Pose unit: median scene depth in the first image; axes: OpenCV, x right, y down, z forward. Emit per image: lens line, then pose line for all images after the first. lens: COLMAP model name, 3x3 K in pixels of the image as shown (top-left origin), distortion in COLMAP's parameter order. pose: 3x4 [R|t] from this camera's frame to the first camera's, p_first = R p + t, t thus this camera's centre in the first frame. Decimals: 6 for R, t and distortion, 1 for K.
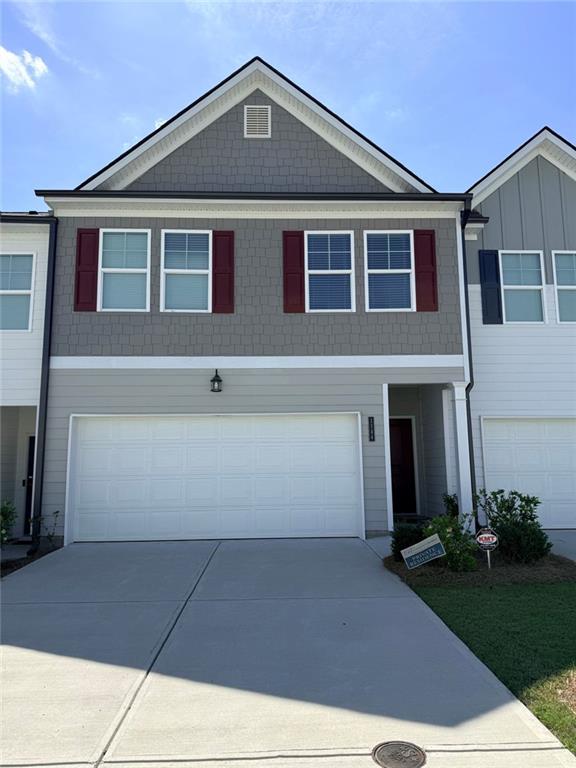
lens RADIAL K [[542.6, 0, 288.0], [0, 542.6, 384.0], [0, 0, 1]] dist [0.003266, -0.001981]
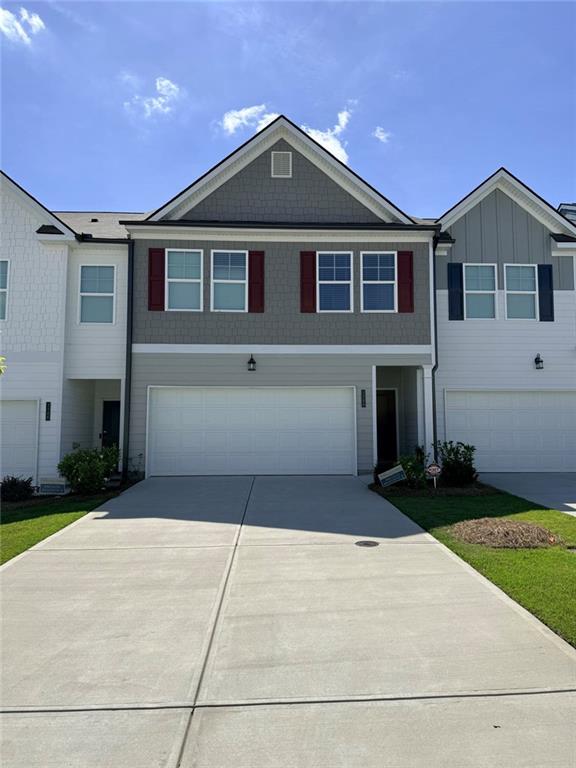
lens RADIAL K [[542.6, 0, 288.0], [0, 542.6, 384.0], [0, 0, 1]] dist [0.003266, -0.001981]
pose [[0.999946, 0.009588, 0.004123, -0.043257], [-0.009832, 0.997913, 0.063820, -0.038816], [-0.003502, -0.063857, 0.997953, -0.370298]]
